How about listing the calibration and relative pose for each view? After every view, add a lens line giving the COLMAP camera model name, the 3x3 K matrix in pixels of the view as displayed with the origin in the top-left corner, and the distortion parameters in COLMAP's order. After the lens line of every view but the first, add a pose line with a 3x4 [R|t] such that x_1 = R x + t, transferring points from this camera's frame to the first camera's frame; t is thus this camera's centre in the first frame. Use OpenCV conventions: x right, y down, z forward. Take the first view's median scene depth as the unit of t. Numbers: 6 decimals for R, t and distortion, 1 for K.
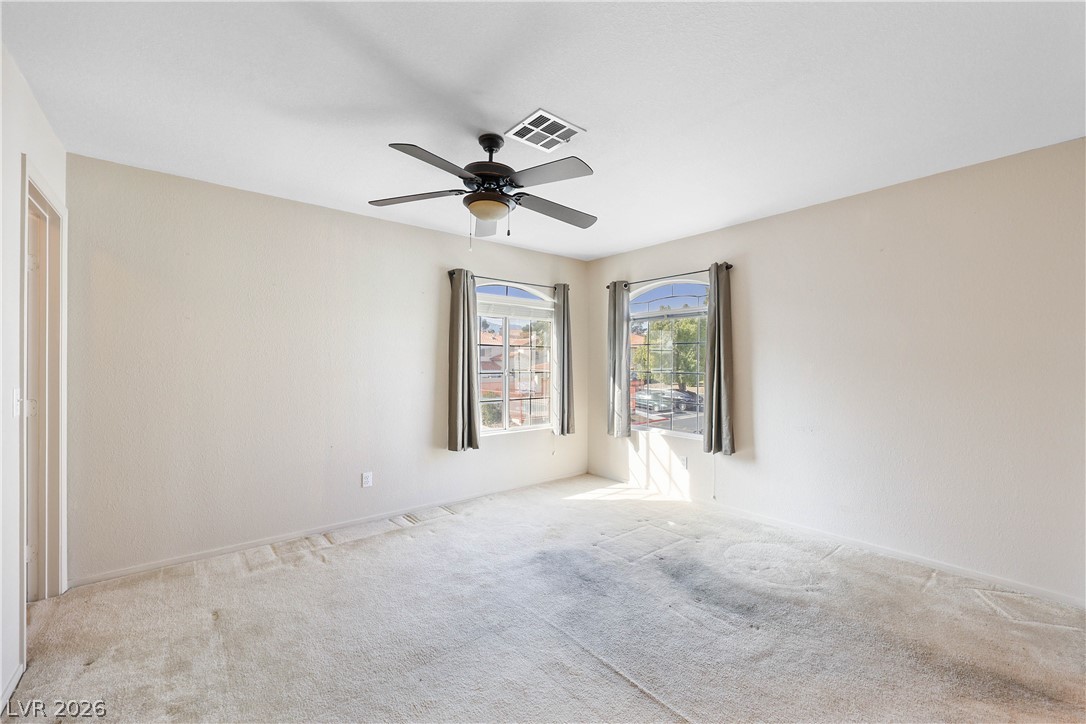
lens RADIAL K [[442.7, 0, 546.1], [0, 442.7, 363.5], [0, 0, 1]] dist [0.018221, -0.000694]
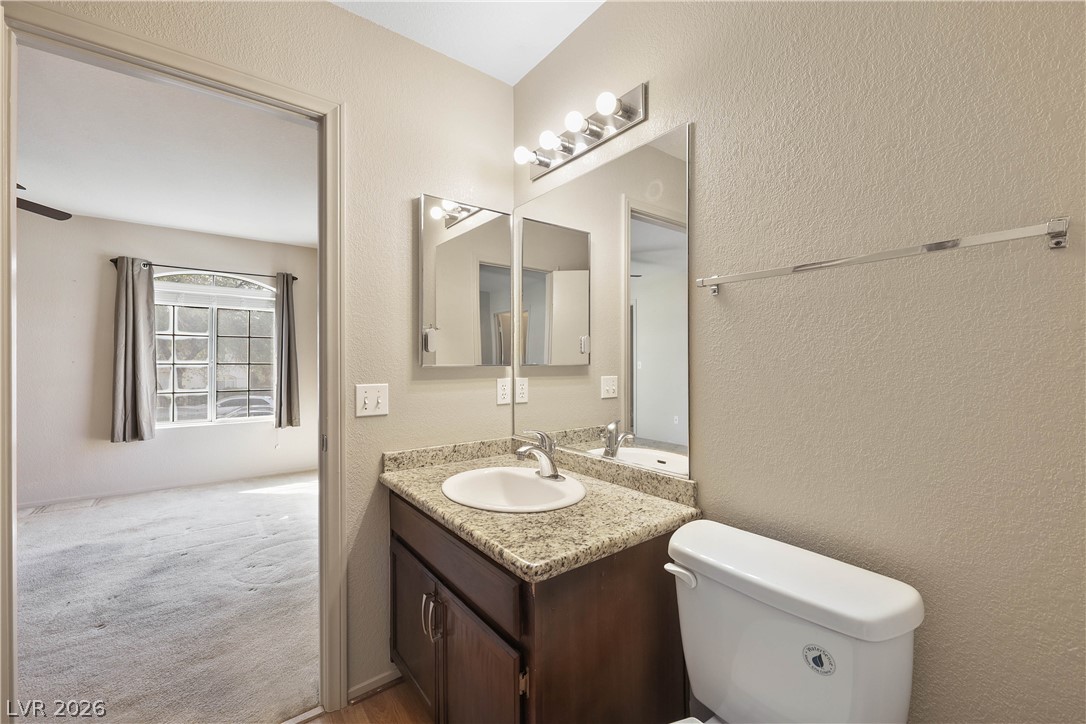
lens RADIAL K [[442.7, 0, 545.5], [0, 442.7, 355.0], [0, 0, 1]] dist [0.018221, -0.000694]
pose [[0.997561, -0.004316, -0.069668, 0.783827], [0.002518, 0.999662, -0.025870, 0.032704], [0.069756, 0.025631, 0.997235, 0.069507]]
